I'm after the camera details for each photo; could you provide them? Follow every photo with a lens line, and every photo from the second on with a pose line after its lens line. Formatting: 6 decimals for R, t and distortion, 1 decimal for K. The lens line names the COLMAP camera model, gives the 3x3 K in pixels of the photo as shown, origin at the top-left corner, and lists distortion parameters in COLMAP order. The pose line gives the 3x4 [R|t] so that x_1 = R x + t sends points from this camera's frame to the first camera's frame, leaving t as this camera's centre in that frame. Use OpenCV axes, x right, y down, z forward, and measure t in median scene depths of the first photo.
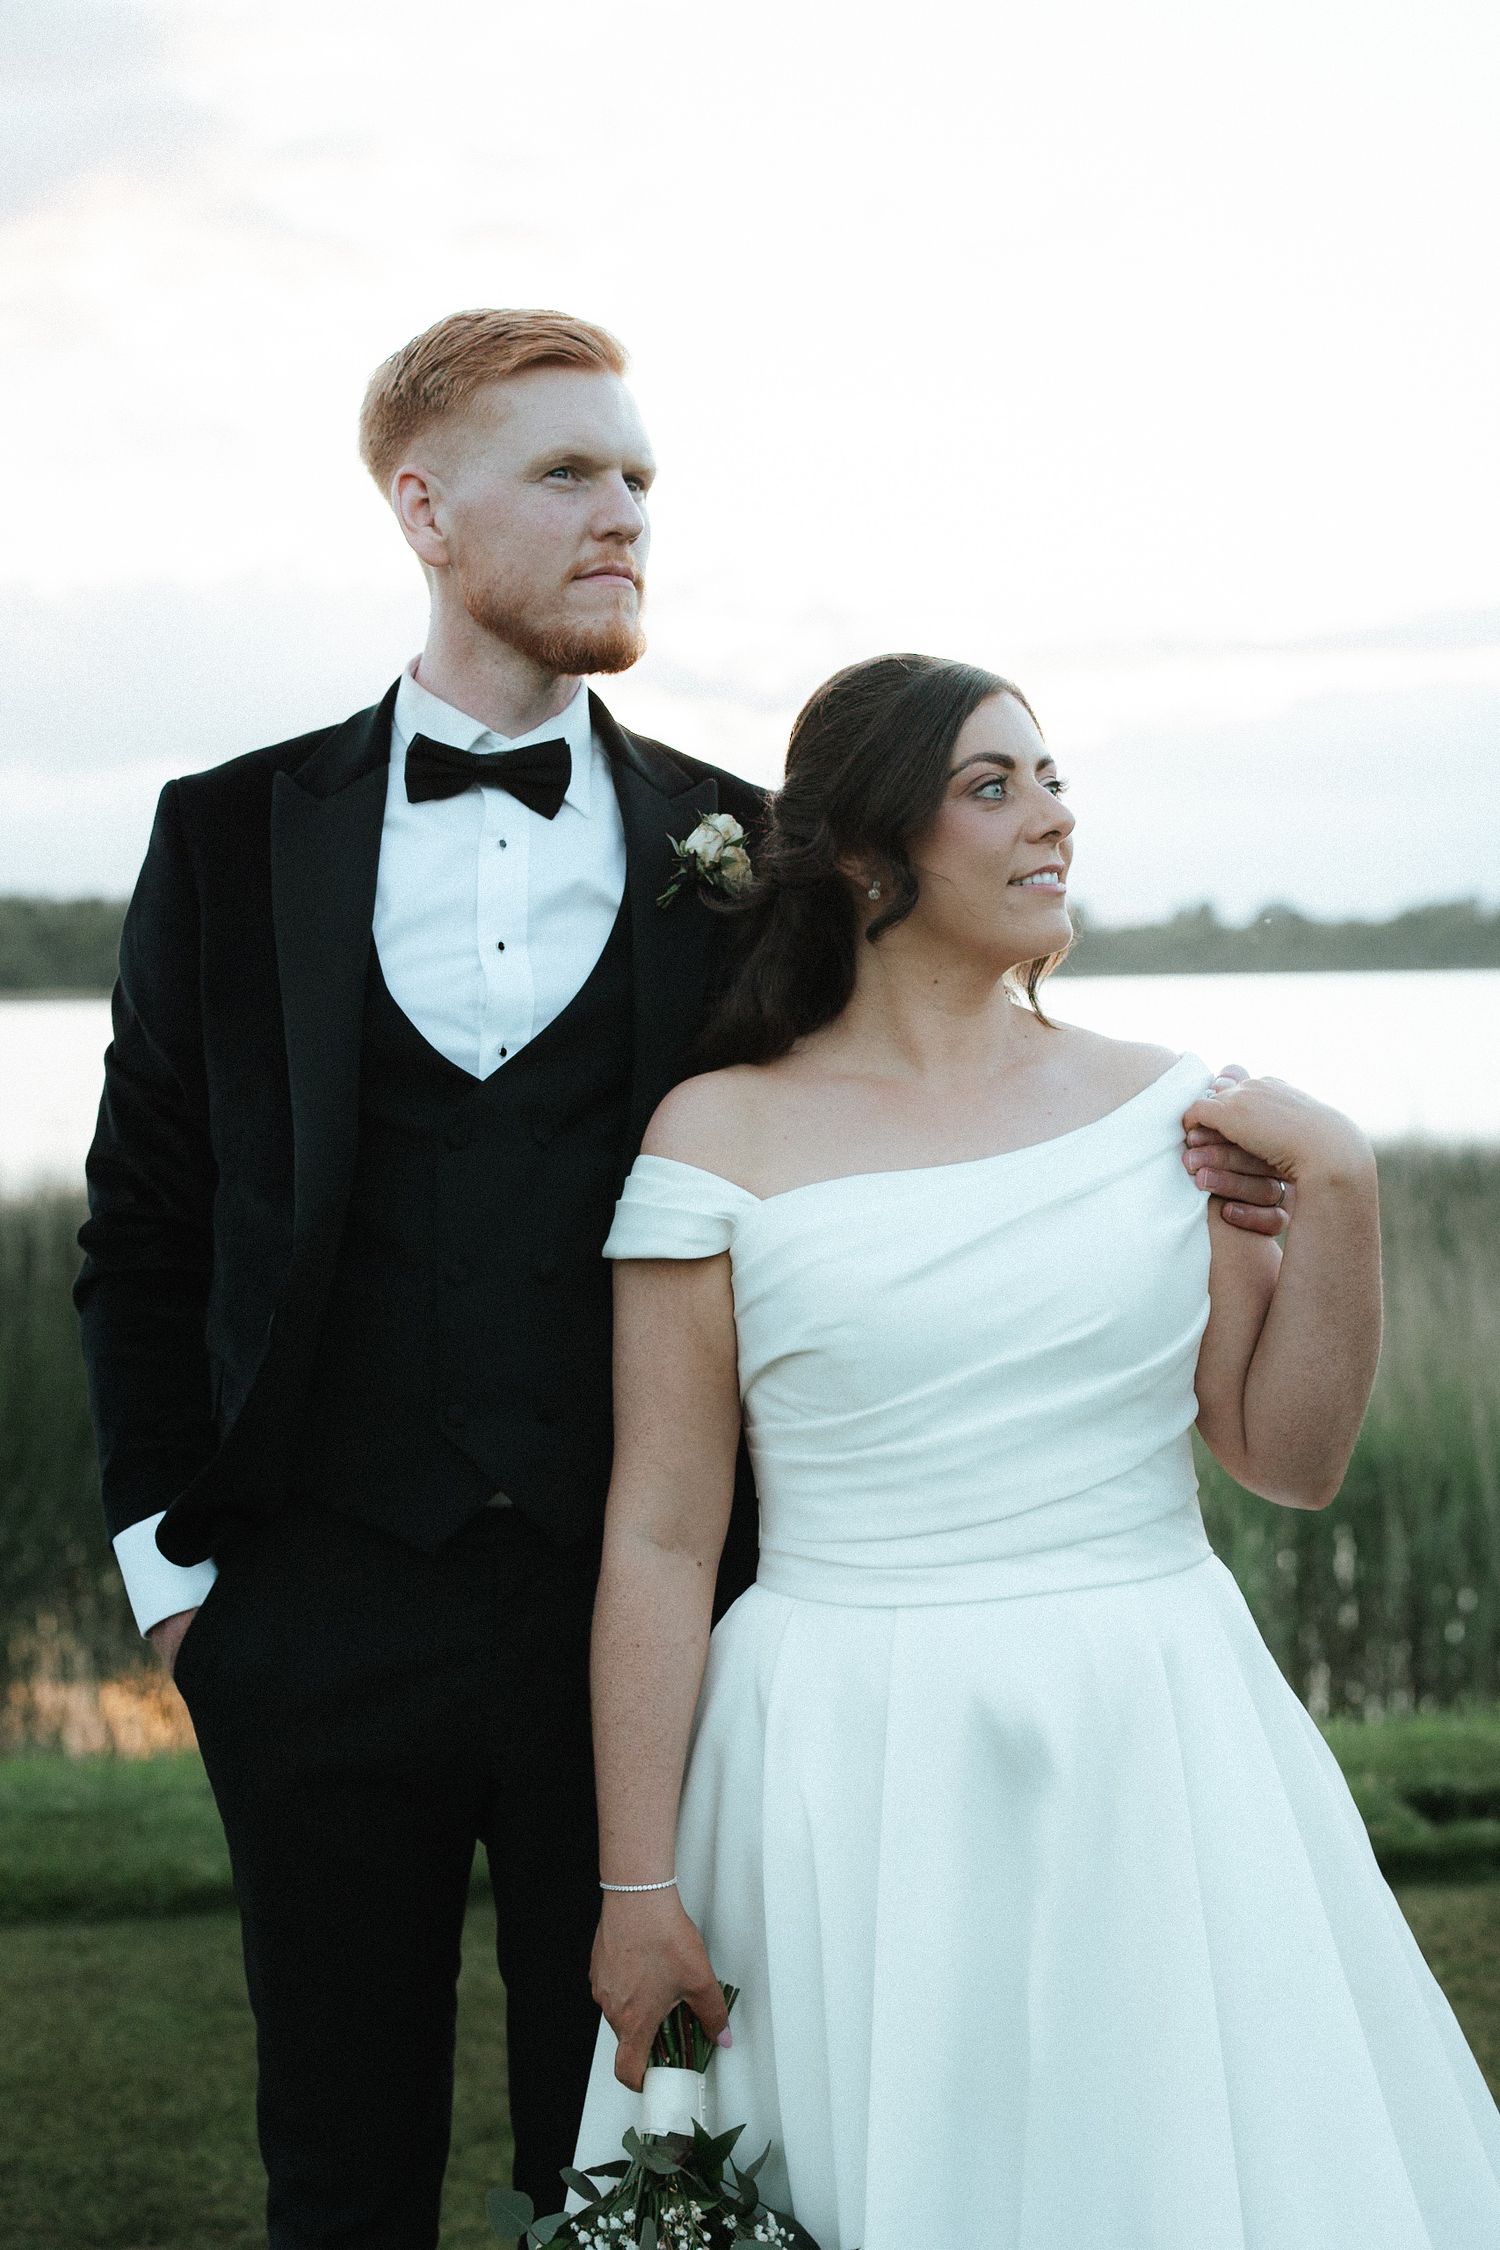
lens RADIAL K [[3259.7, 0, 746.3], [0, 3259.7, 1113.4], [0, 0, 1]] dist [0.044819, 0.000000]
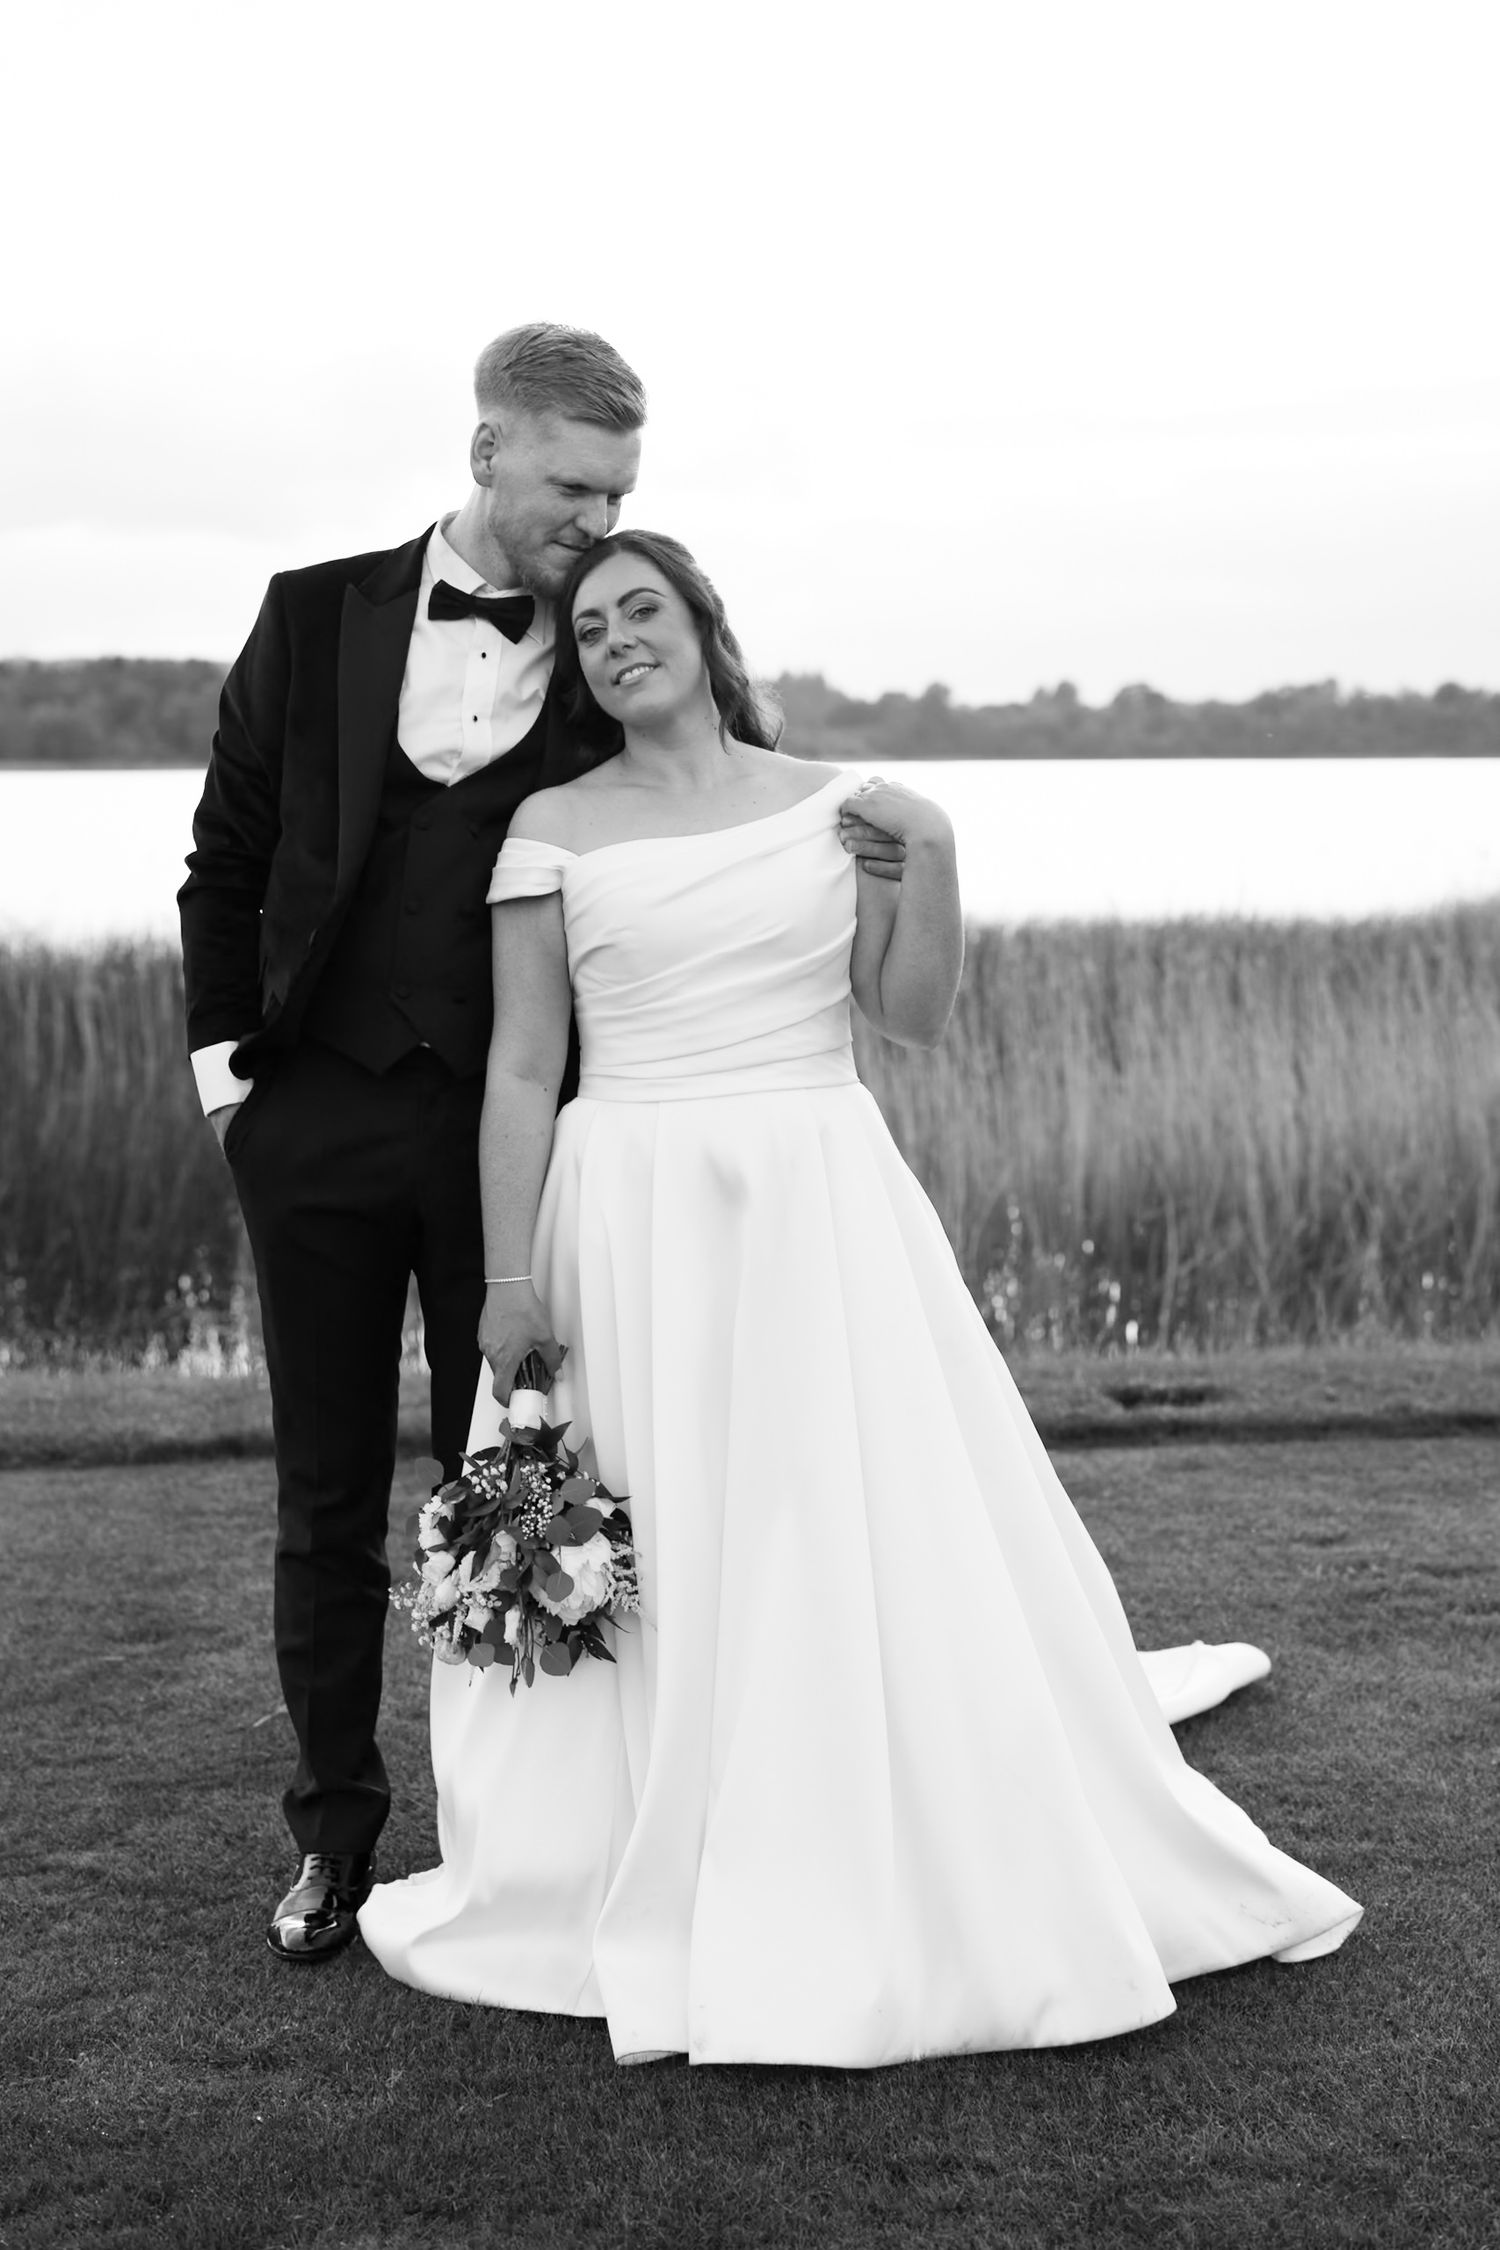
lens RADIAL K [[3259.7, 0, 760.8], [0, 3259.7, 1150.0], [0, 0, 1]] dist [0.044819, 0.000000]
pose [[0.998886, 0.001598, 0.047155, 0.016839], [-0.005271, 0.996948, 0.077890, 0.042969], [-0.046886, -0.078052, 0.995846, -0.621638]]
